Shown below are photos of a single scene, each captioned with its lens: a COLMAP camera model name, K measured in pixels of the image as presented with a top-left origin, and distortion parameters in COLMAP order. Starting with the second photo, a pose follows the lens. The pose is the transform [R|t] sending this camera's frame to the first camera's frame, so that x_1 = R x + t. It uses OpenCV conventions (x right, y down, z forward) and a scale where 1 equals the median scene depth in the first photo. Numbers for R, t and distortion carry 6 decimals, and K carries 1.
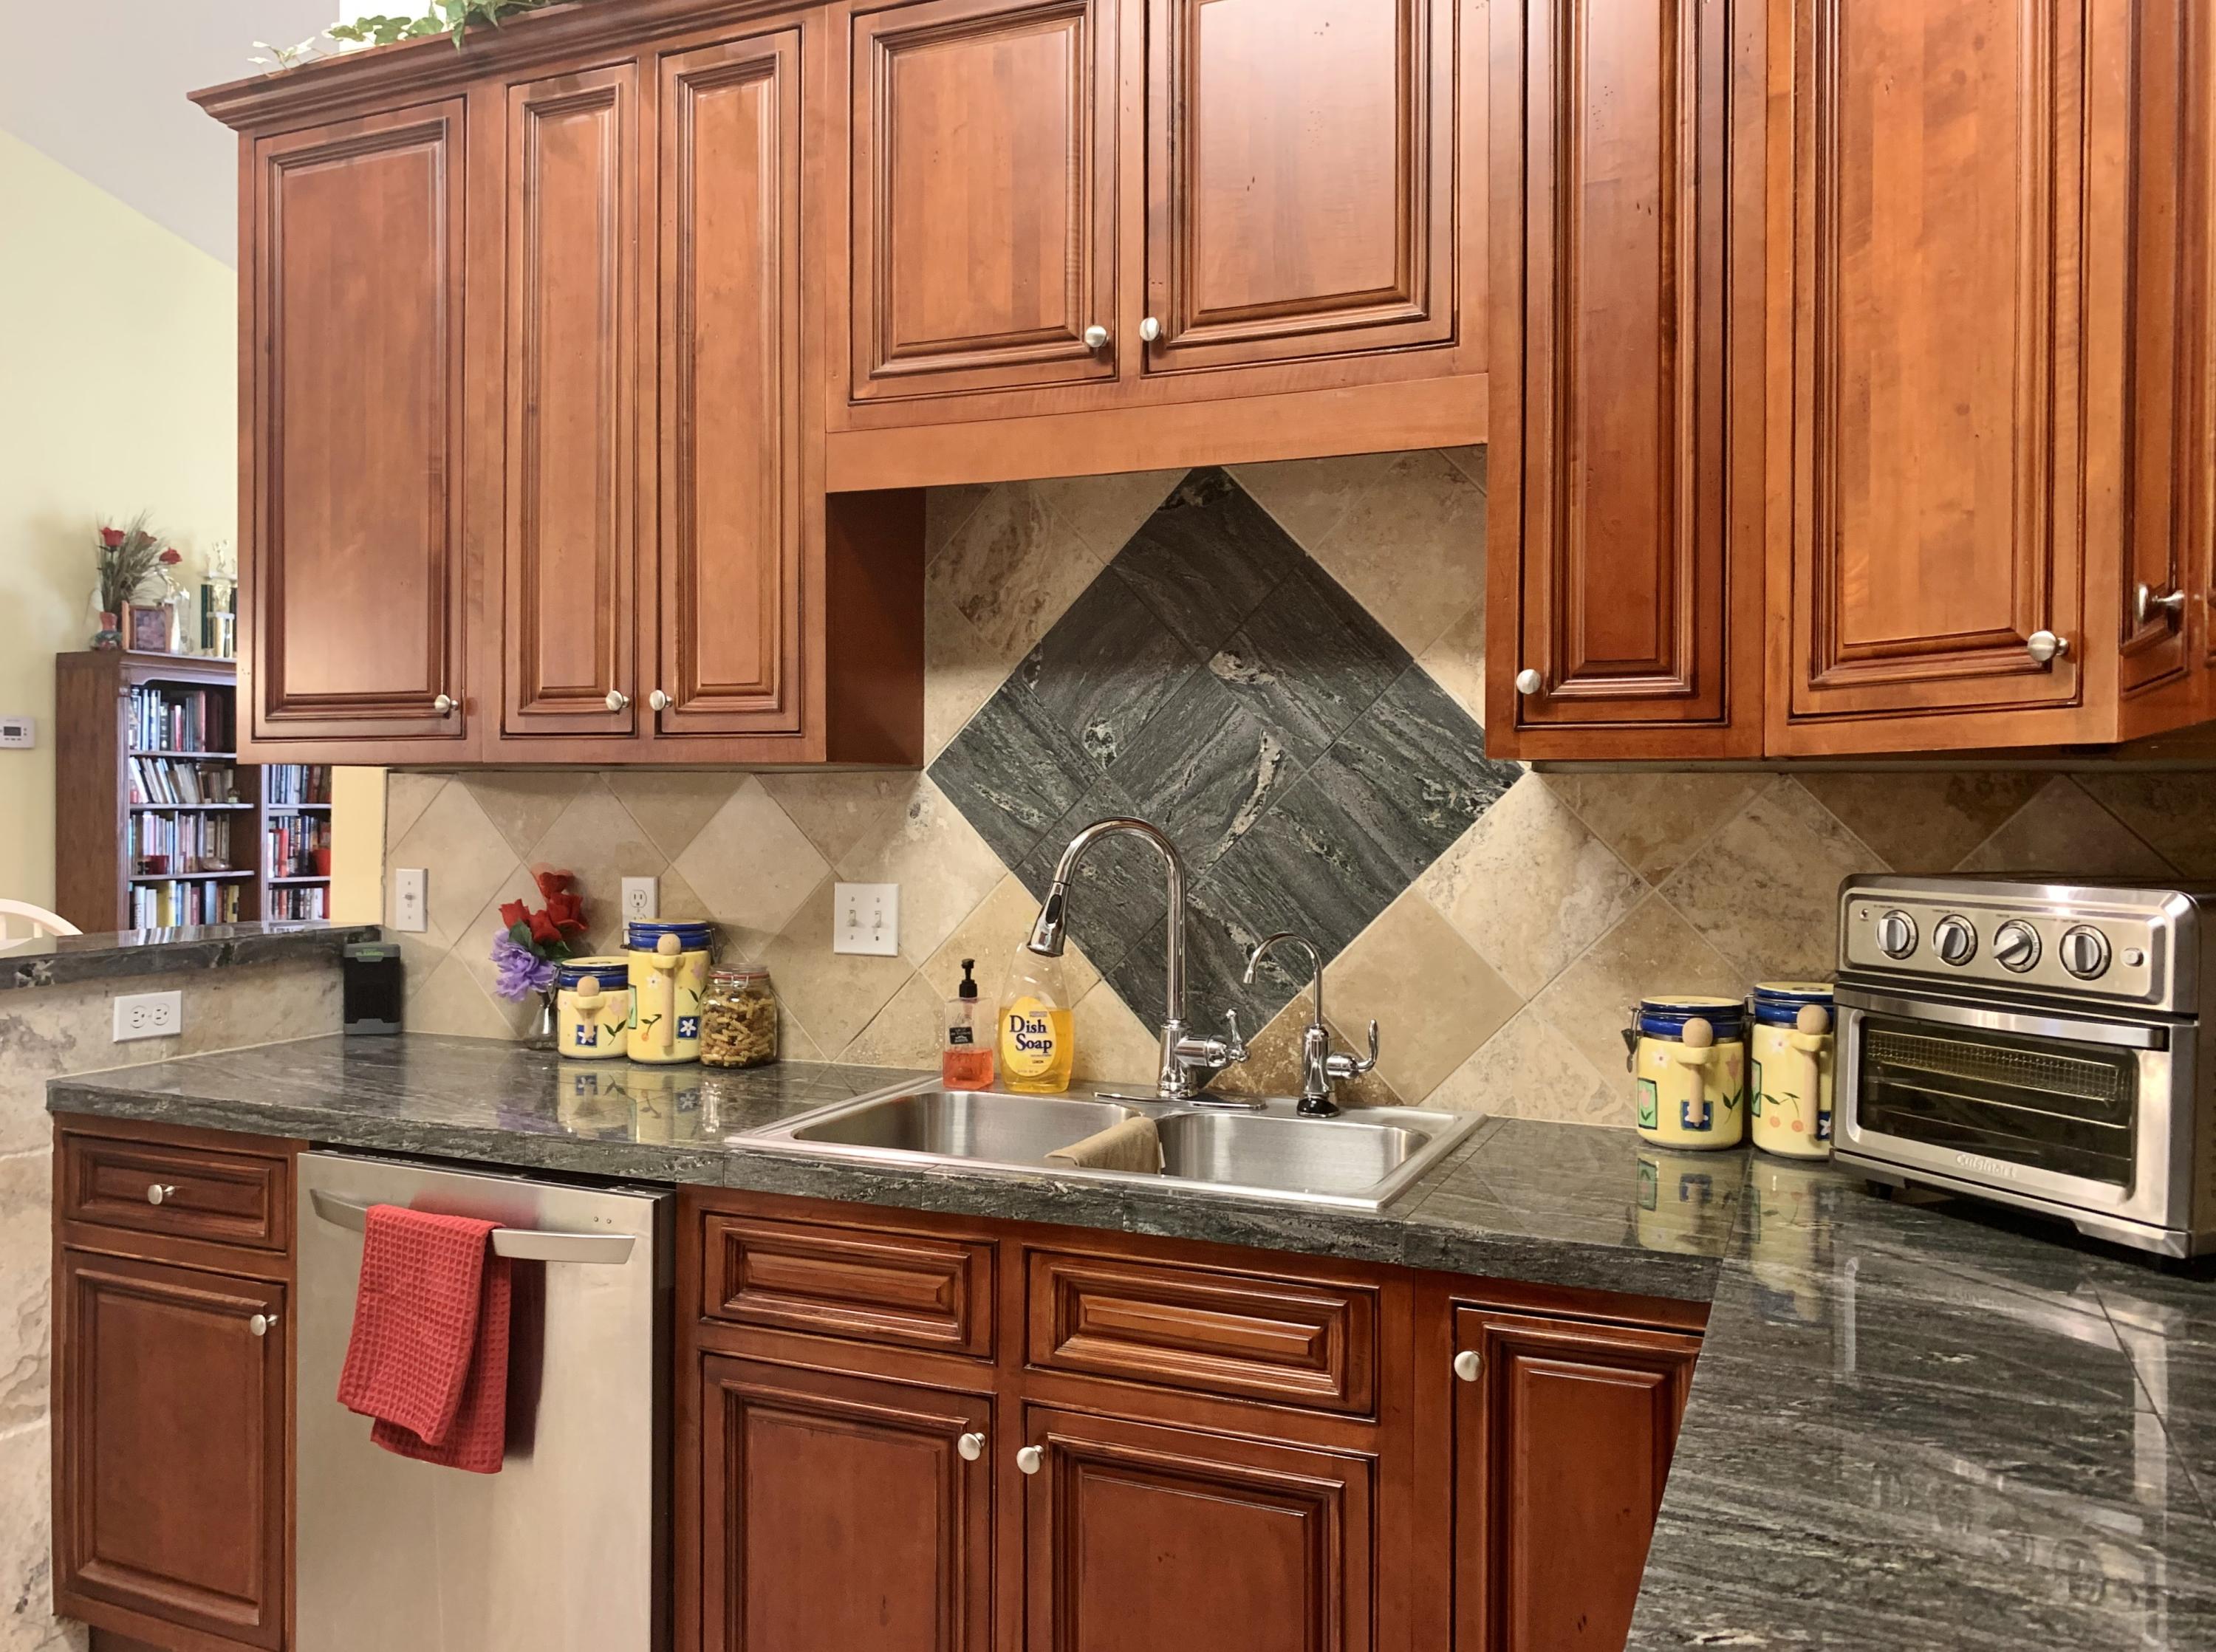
lens RADIAL K [[1709.9, 0, 1094.3], [0, 1709.9, 798.3], [0, 0, 1]] dist [0.035756, -0.055729]
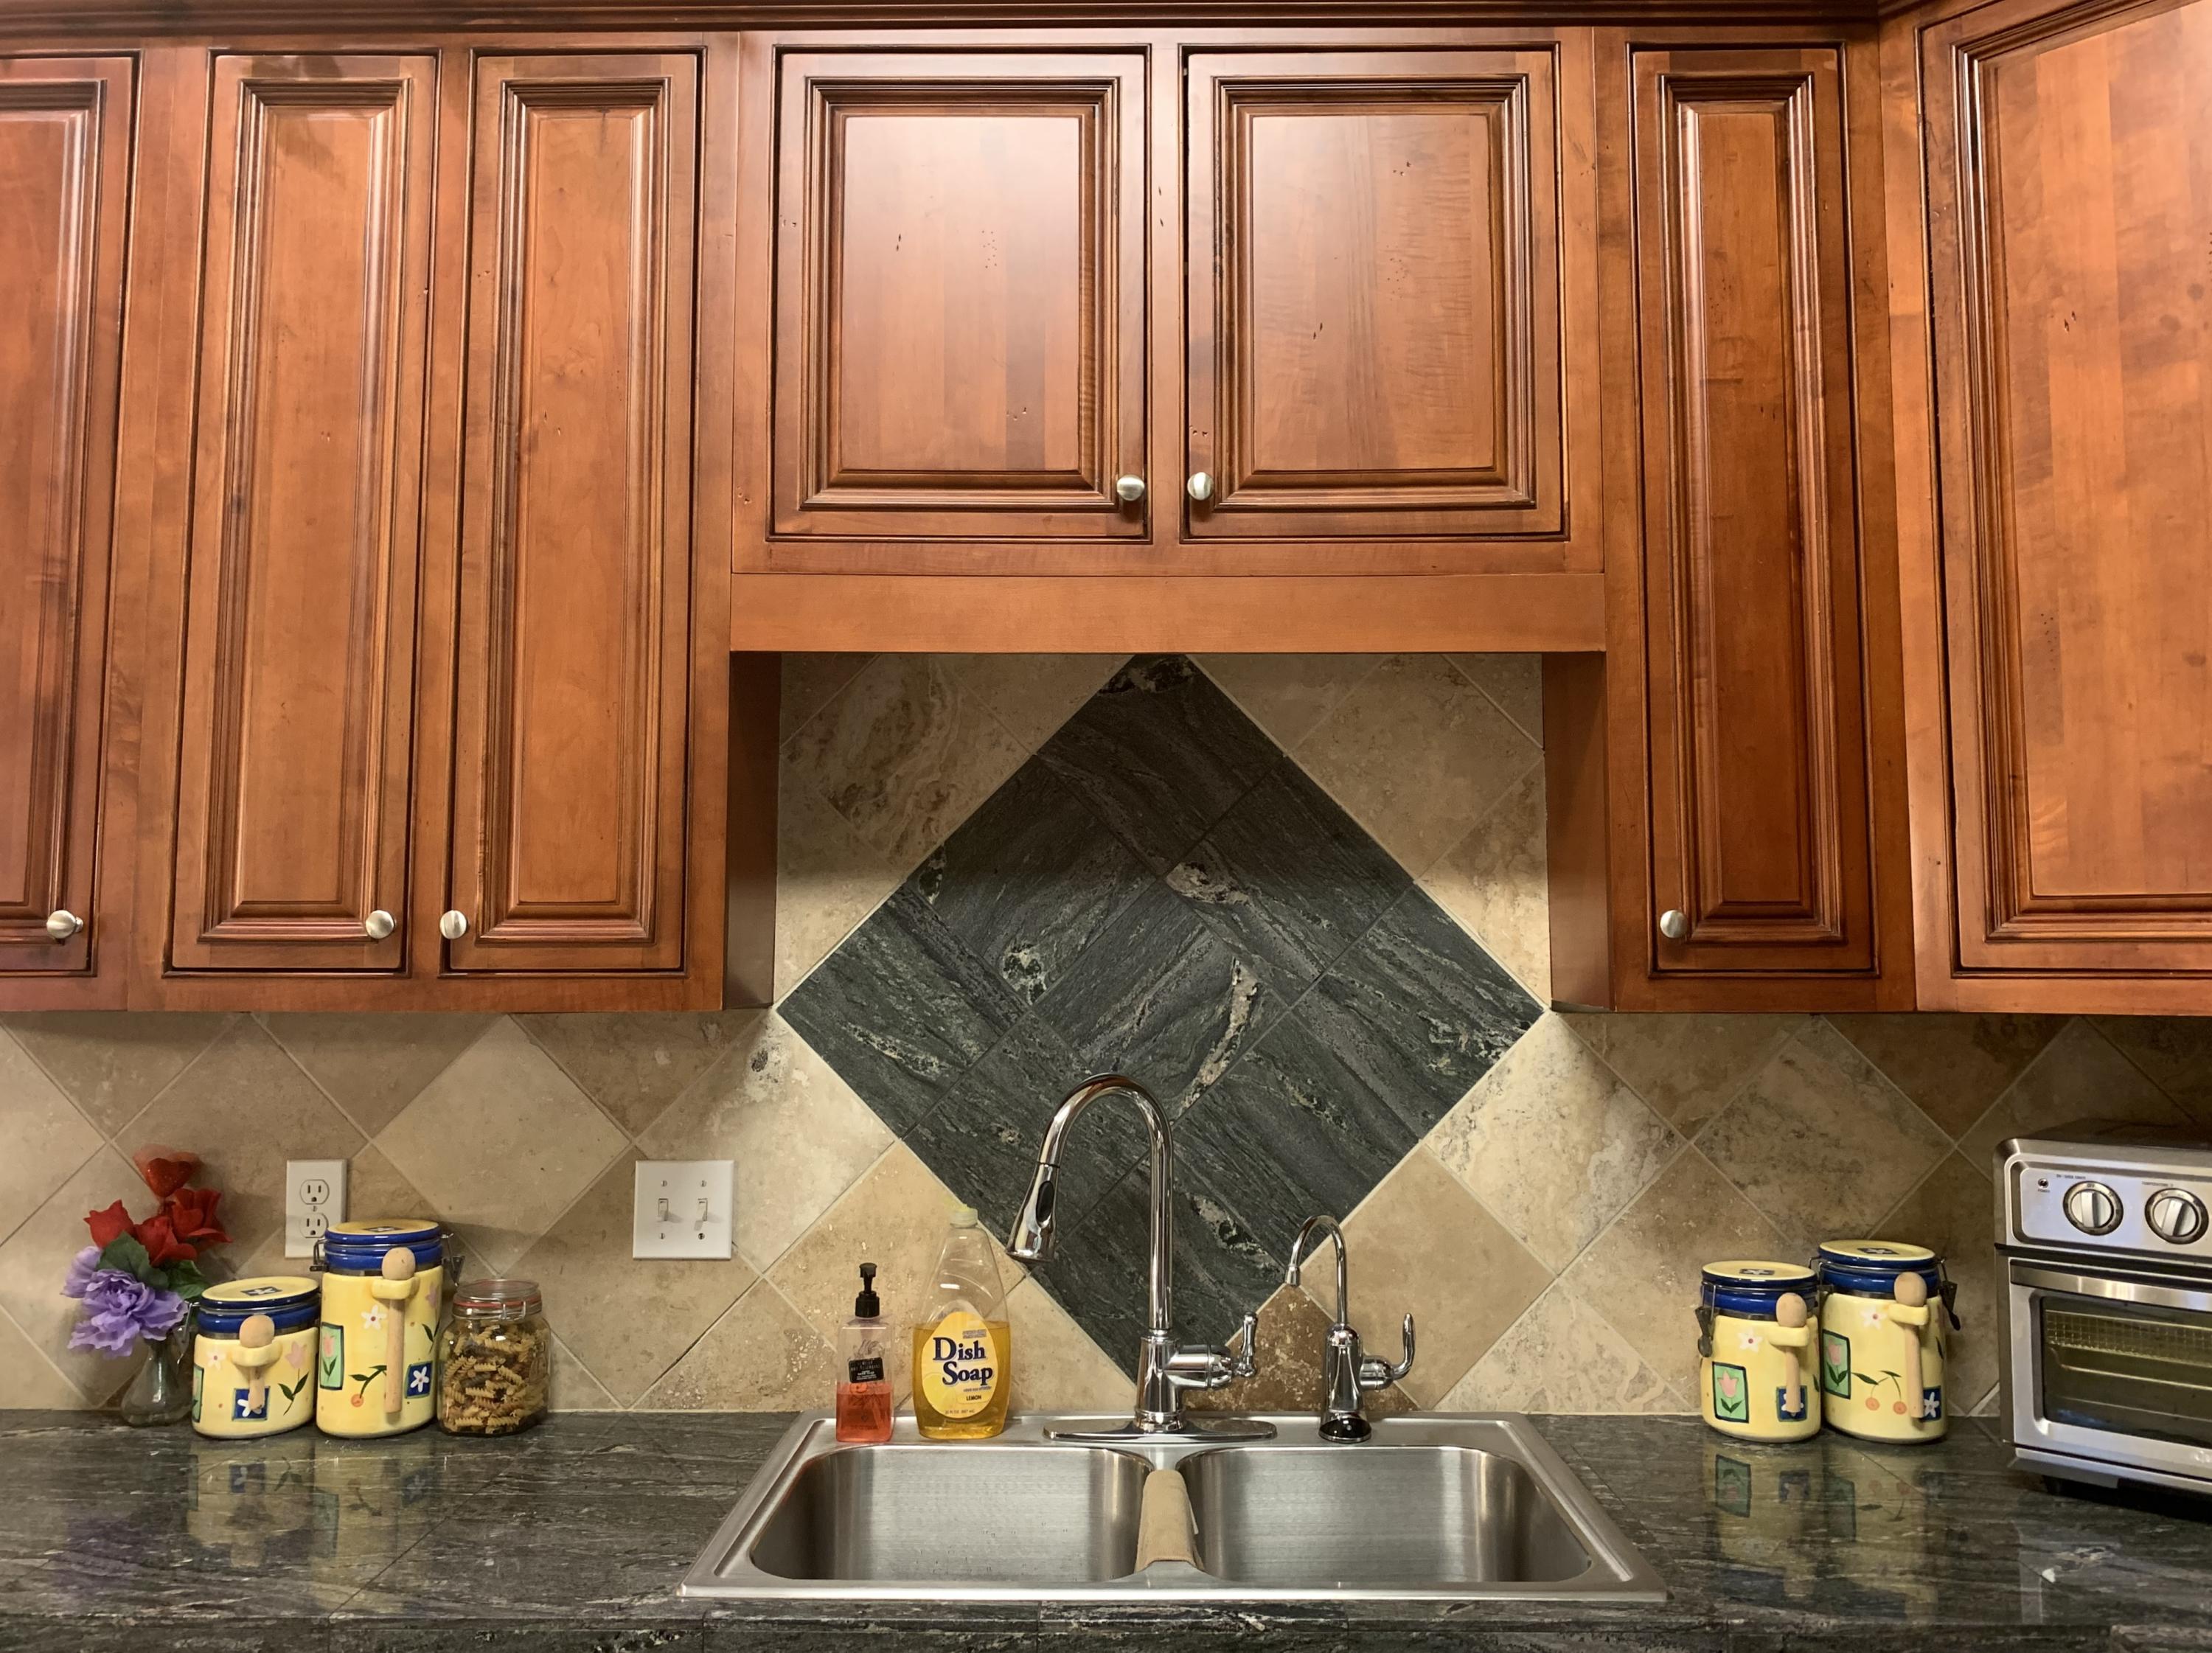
lens RADIAL K [[1707.0, 0, 1092.2], [0, 1707.0, 789.0], [0, 0, 1]] dist [0.035756, -0.055729]
pose [[0.921033, 0.029407, 0.388373, -0.303046], [0.005430, 0.996079, -0.088301, -0.051372], [-0.389446, 0.083437, 0.917262, 0.256899]]
